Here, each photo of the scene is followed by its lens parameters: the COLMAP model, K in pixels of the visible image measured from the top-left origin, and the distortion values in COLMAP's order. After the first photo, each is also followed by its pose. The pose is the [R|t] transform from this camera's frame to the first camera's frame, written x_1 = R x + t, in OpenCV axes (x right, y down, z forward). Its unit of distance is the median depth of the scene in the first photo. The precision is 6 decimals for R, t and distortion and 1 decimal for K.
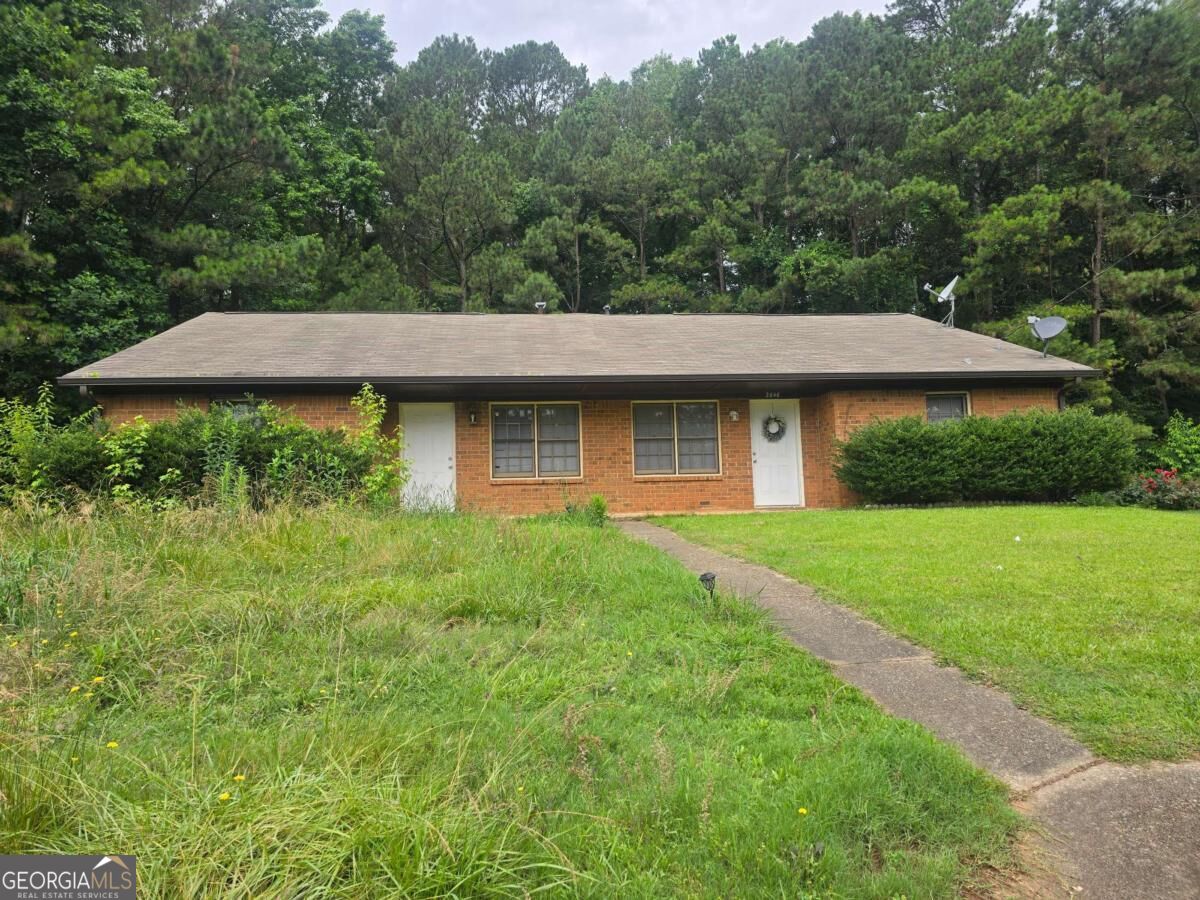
lens RADIAL K [[791.6, 0, 592.5], [0, 791.6, 443.2], [0, 0, 1]] dist [0.074943, -0.071150]
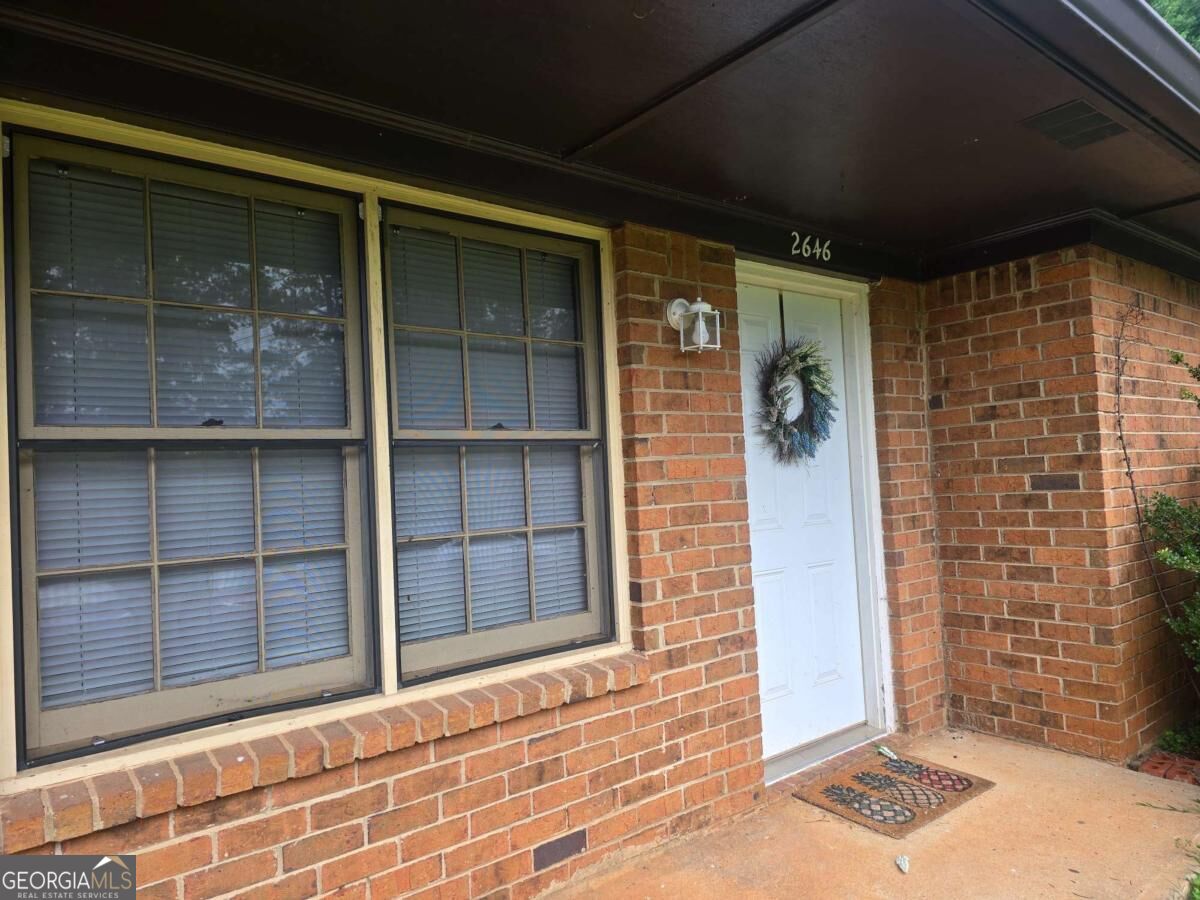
lens RADIAL K [[791.4, 0, 602.0], [0, 791.4, 460.2], [0, 0, 1]] dist [0.071678, -0.068905]
pose [[0.843875, 0.001901, 0.536536, 0.032437], [-0.020213, 0.999397, 0.028249, -0.004038], [-0.536159, -0.034684, 0.843404, 0.454390]]
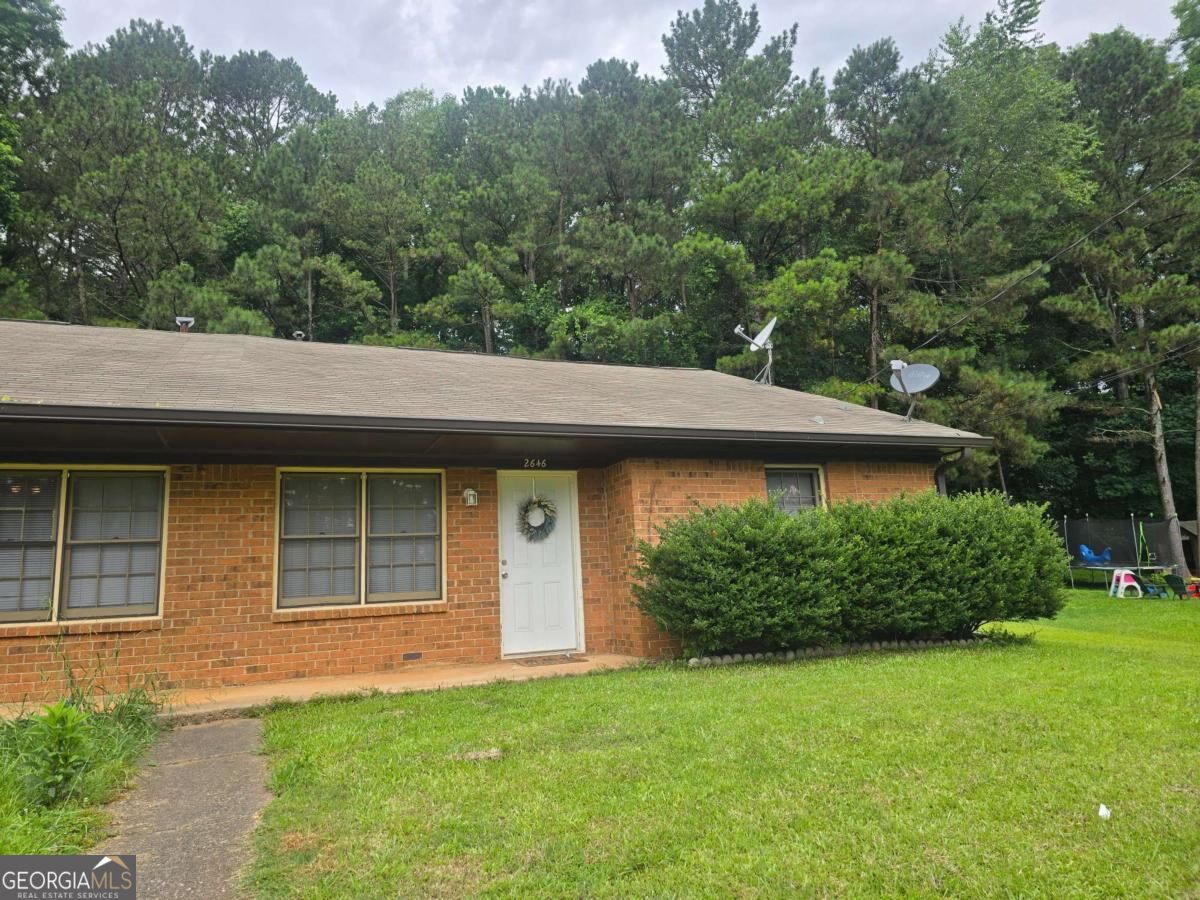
lens RADIAL K [[791.6, 0, 592.5], [0, 791.6, 443.2], [0, 0, 1]] dist [0.074943, -0.071150]
pose [[0.961301, 0.030377, 0.273820, 0.055839], [-0.001382, 0.994422, -0.105466, -0.006879], [-0.275497, 0.101006, 0.955981, 0.221584]]
